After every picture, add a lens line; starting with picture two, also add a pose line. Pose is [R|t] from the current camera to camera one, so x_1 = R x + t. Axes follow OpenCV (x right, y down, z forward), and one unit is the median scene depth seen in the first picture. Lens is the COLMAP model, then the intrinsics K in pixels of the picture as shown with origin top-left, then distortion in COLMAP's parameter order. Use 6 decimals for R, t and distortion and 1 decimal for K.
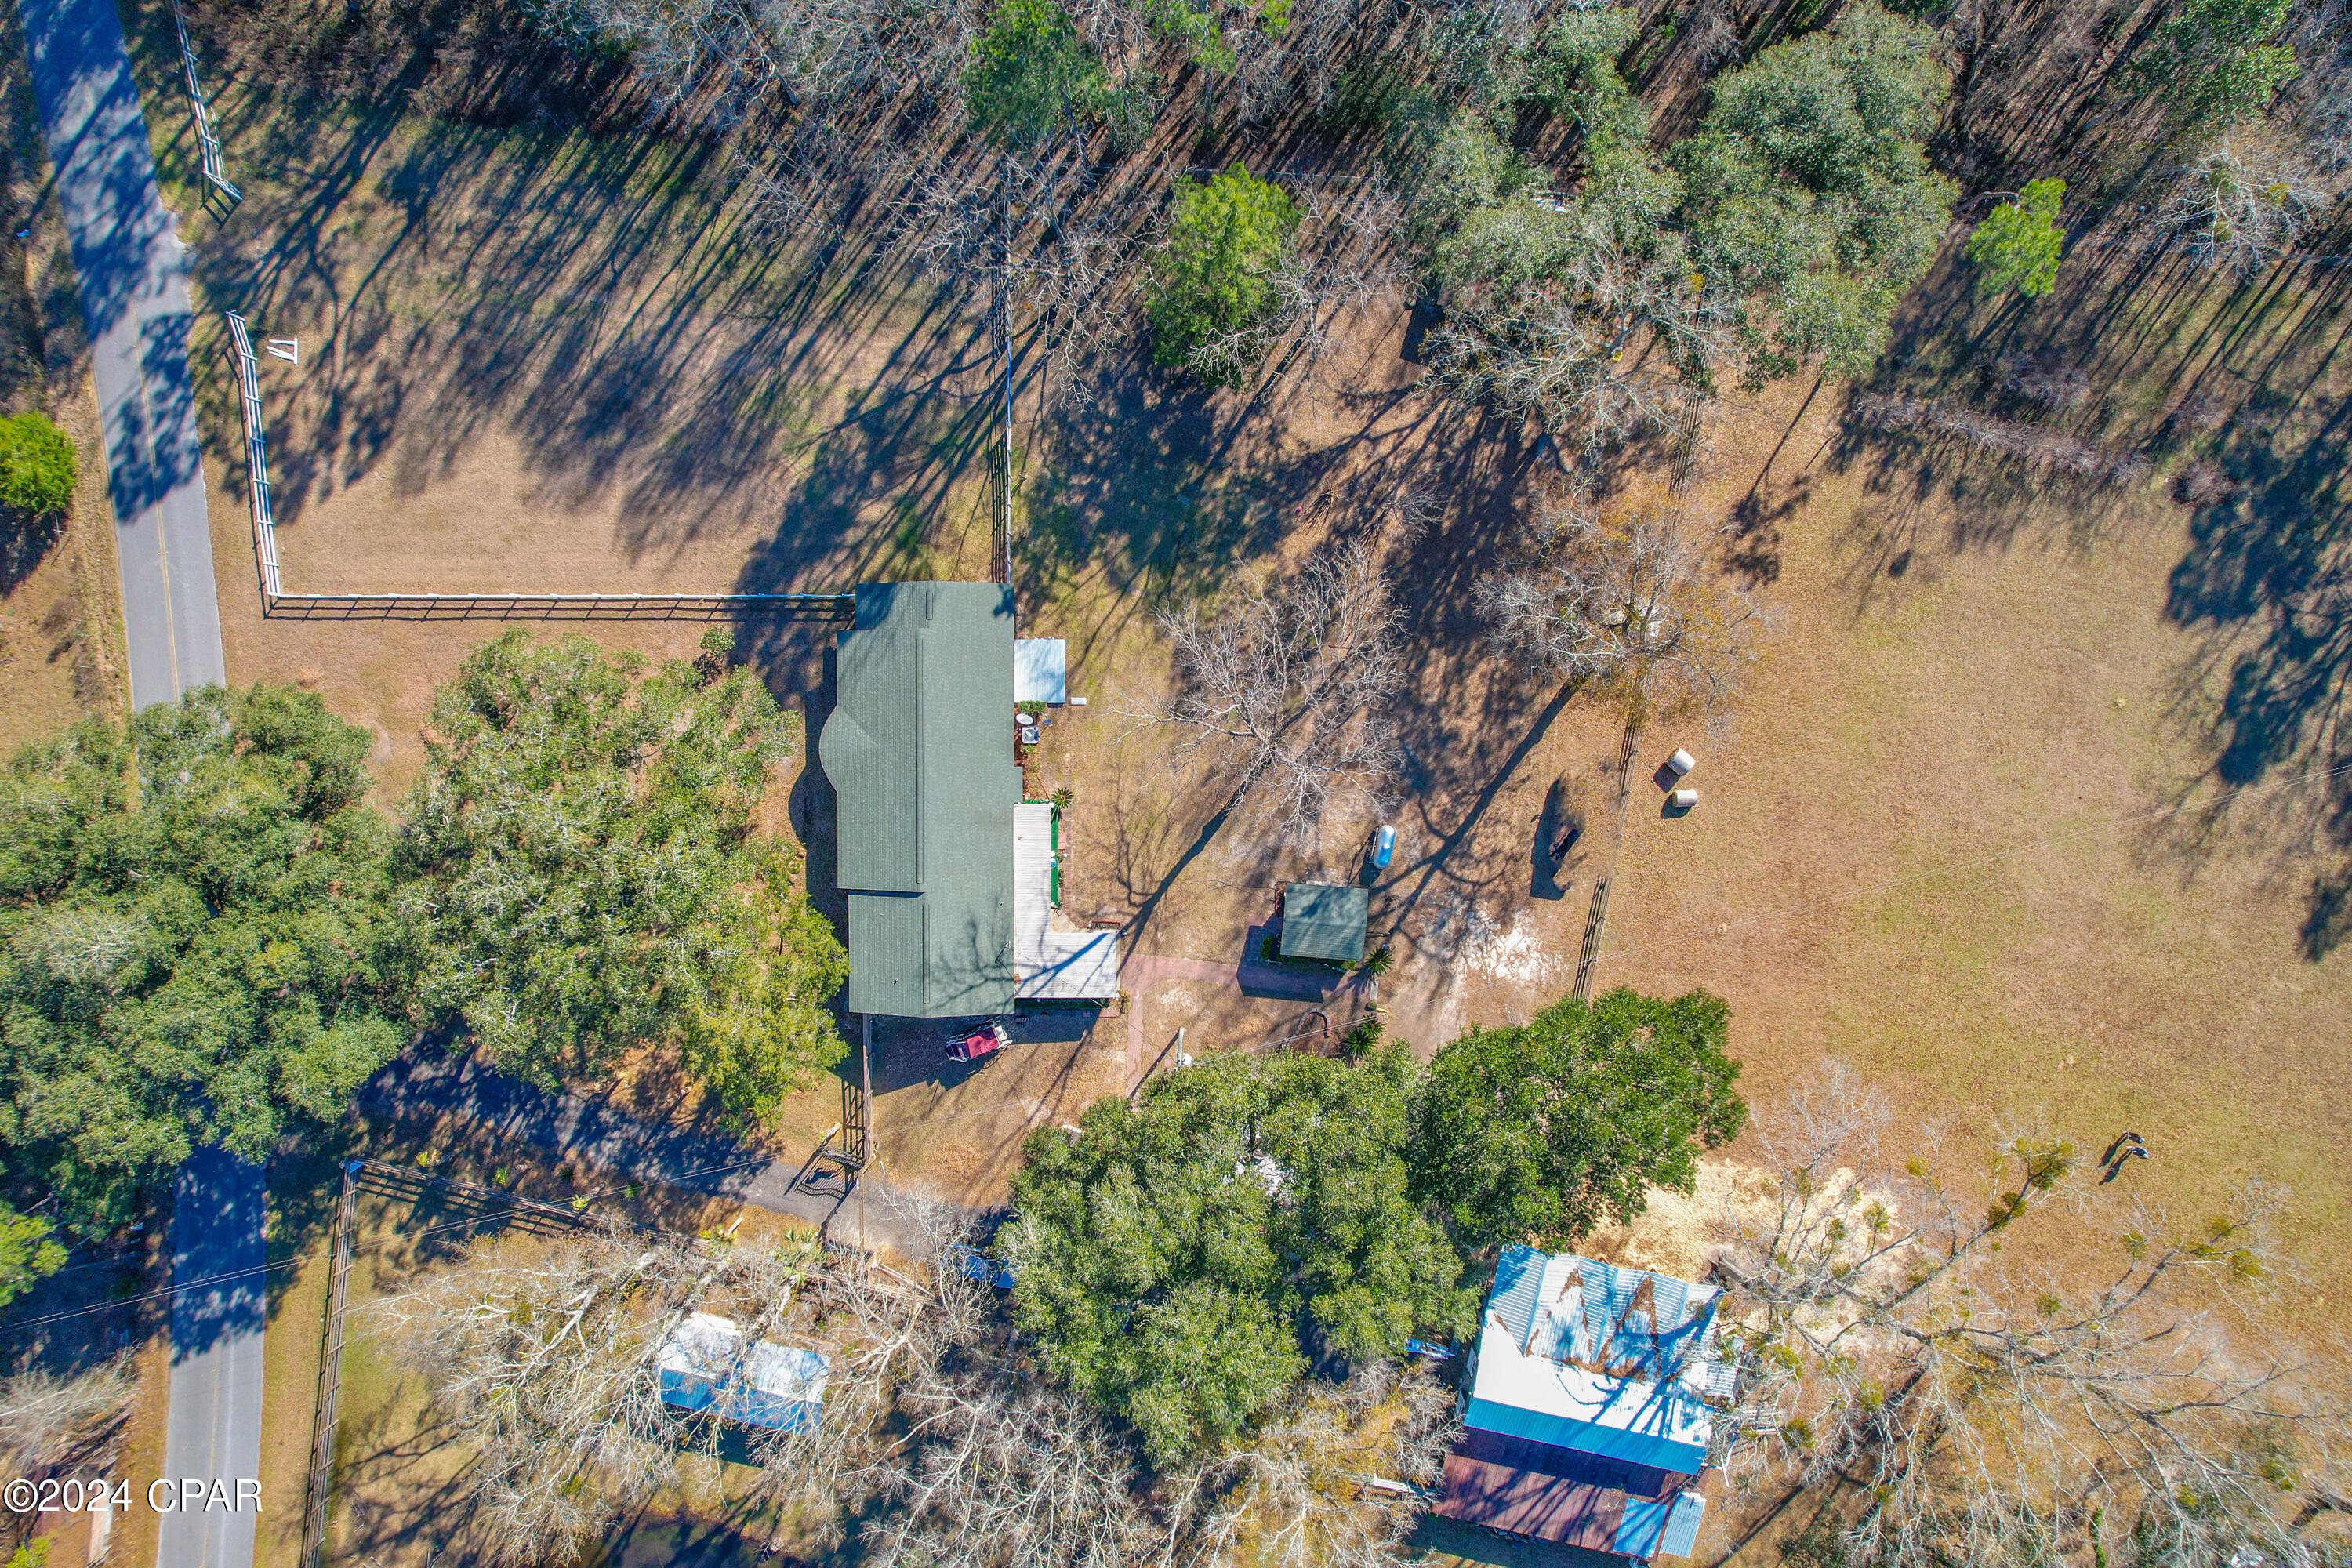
lens RADIAL K [[1514.8, 0, 1189.3], [0, 1514.8, 792.1], [0, 0, 1]] dist [-0.074568, 0.067463]
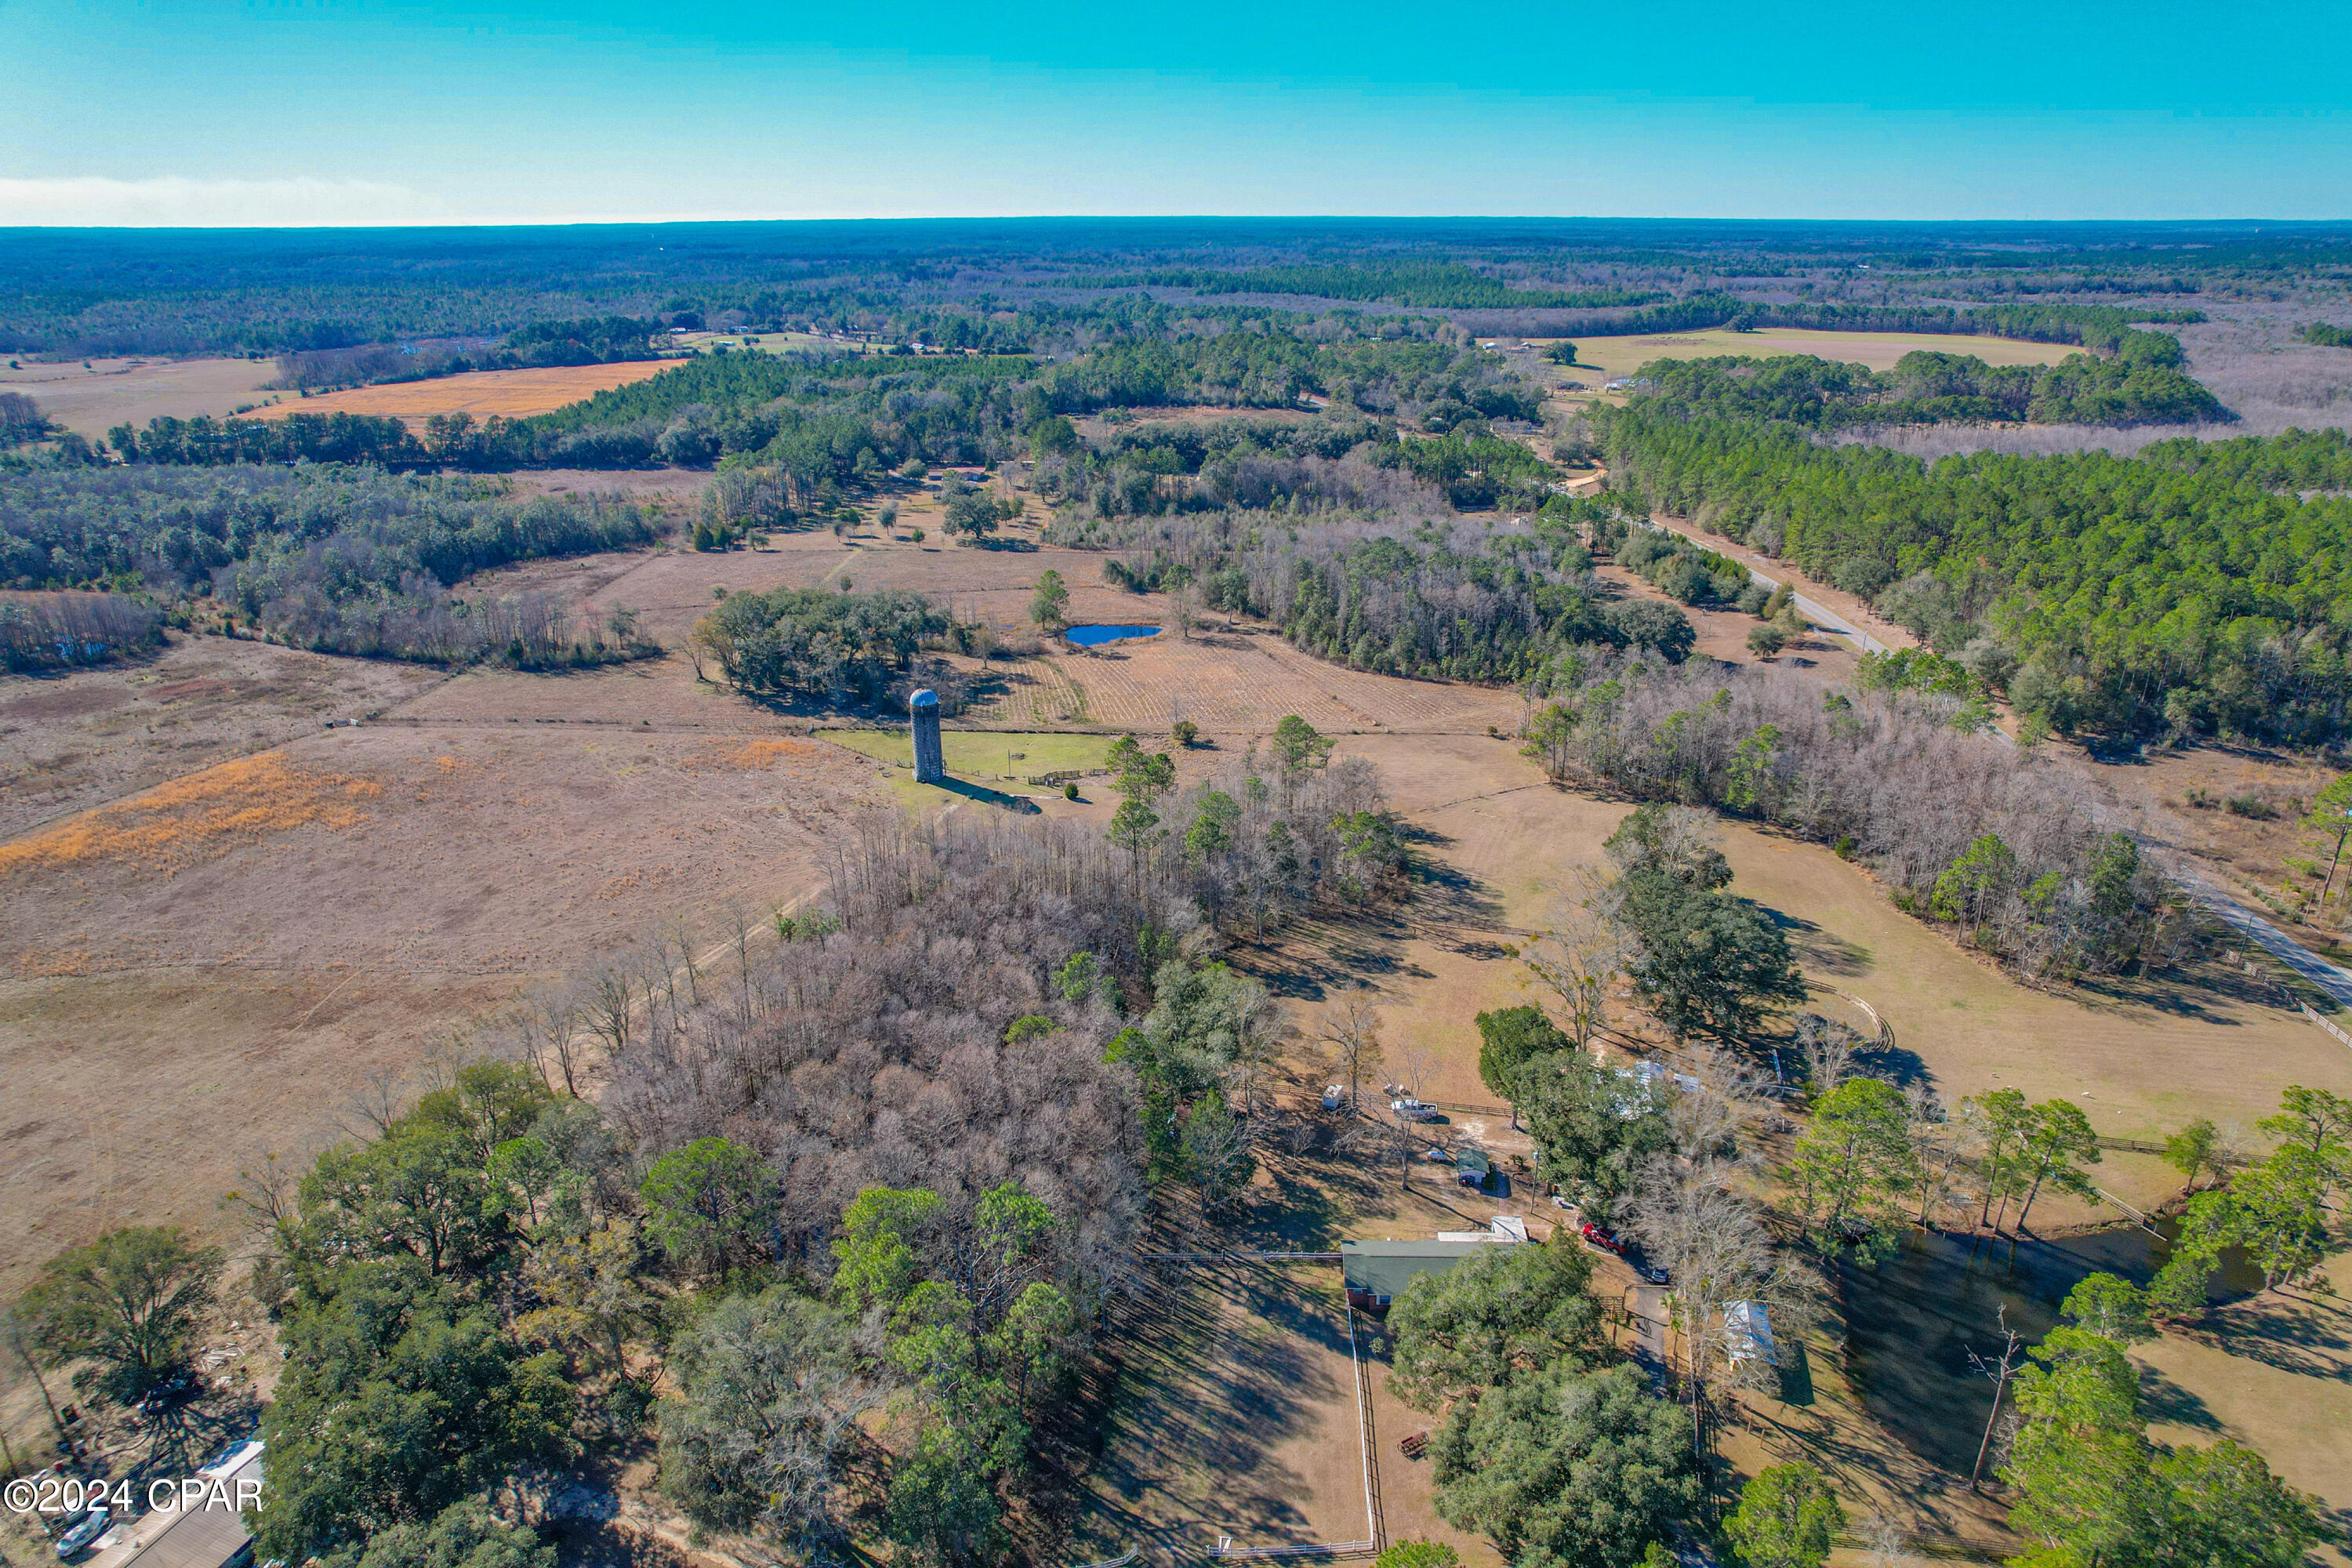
lens RADIAL K [[1514.8, 0, 1197.8], [0, 1514.8, 770.6], [0, 0, 1]] dist [-0.074568, 0.067463]
pose [[0.016021, -0.334616, 0.942218, -1.905352], [0.999332, -0.025584, -0.026078, -0.266511], [0.032832, 0.942007, 0.333983, -0.379970]]
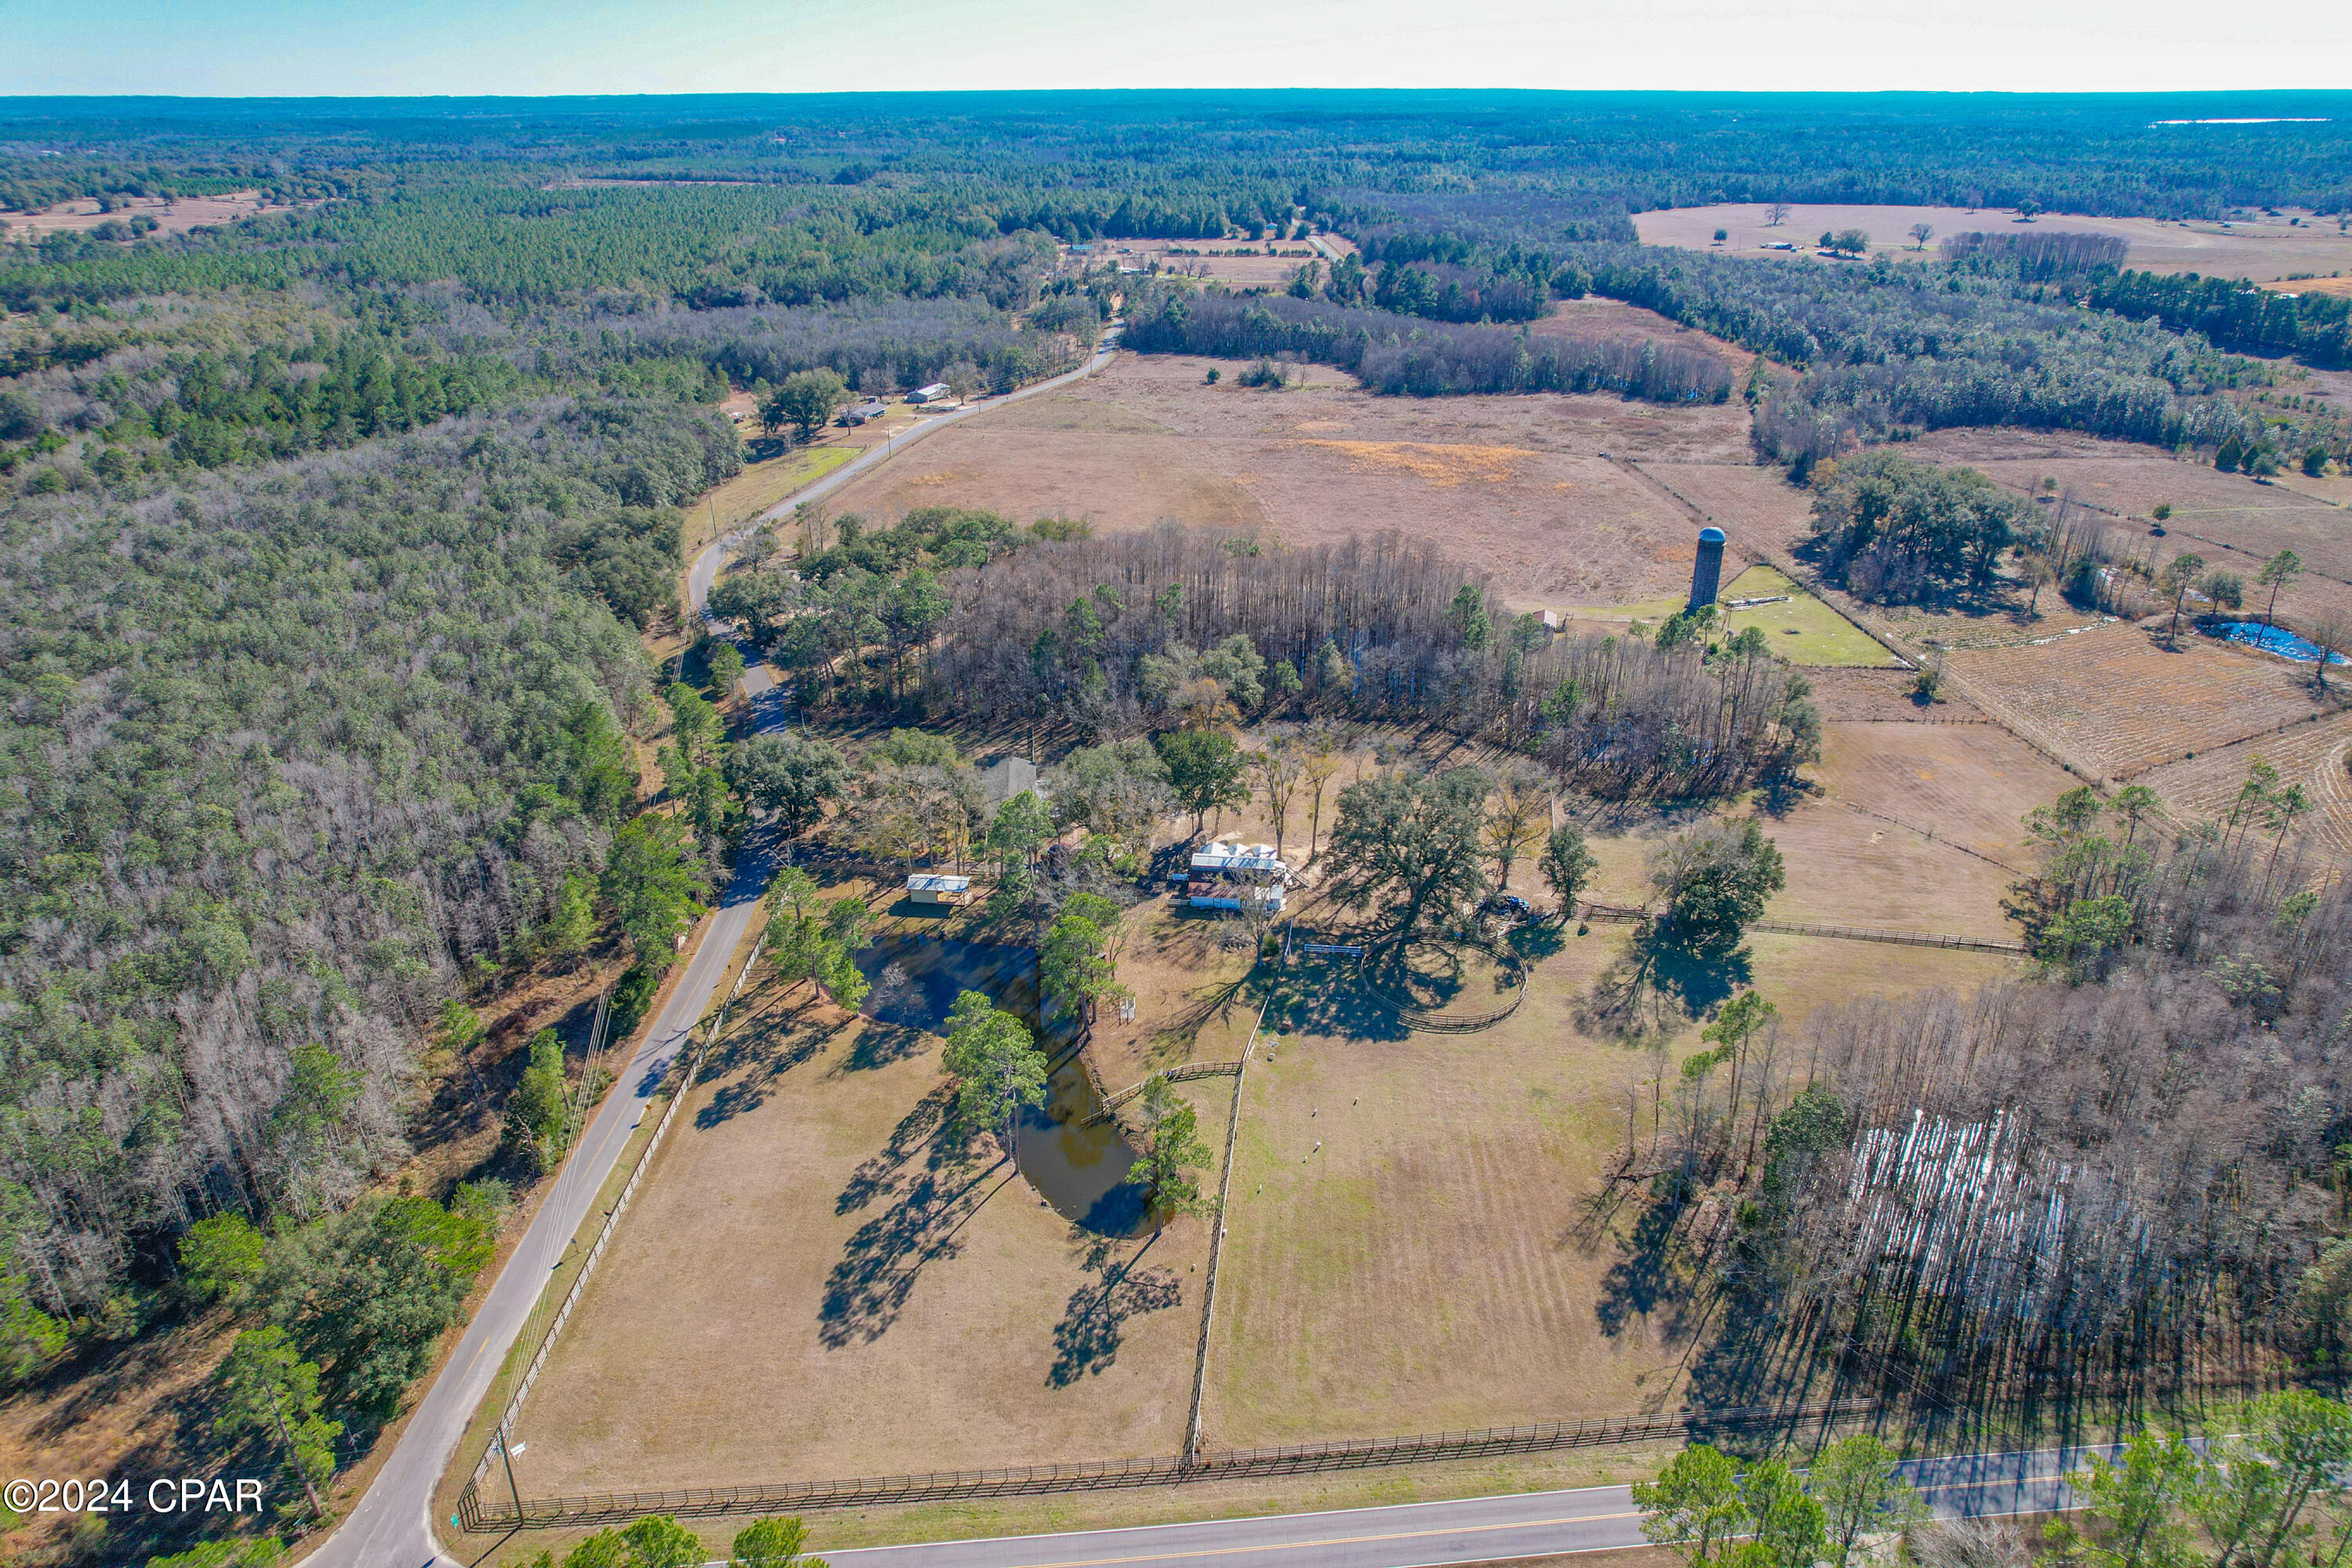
lens RADIAL K [[1514.8, 0, 1180.3], [0, 1514.8, 794.5], [0, 0, 1]] dist [-0.074568, 0.067463]
pose [[0.995247, -0.031196, 0.092254, -0.099772], [0.097014, 0.400272, -0.911247, 2.960522], [-0.008500, 0.915865, 0.401396, -0.301210]]
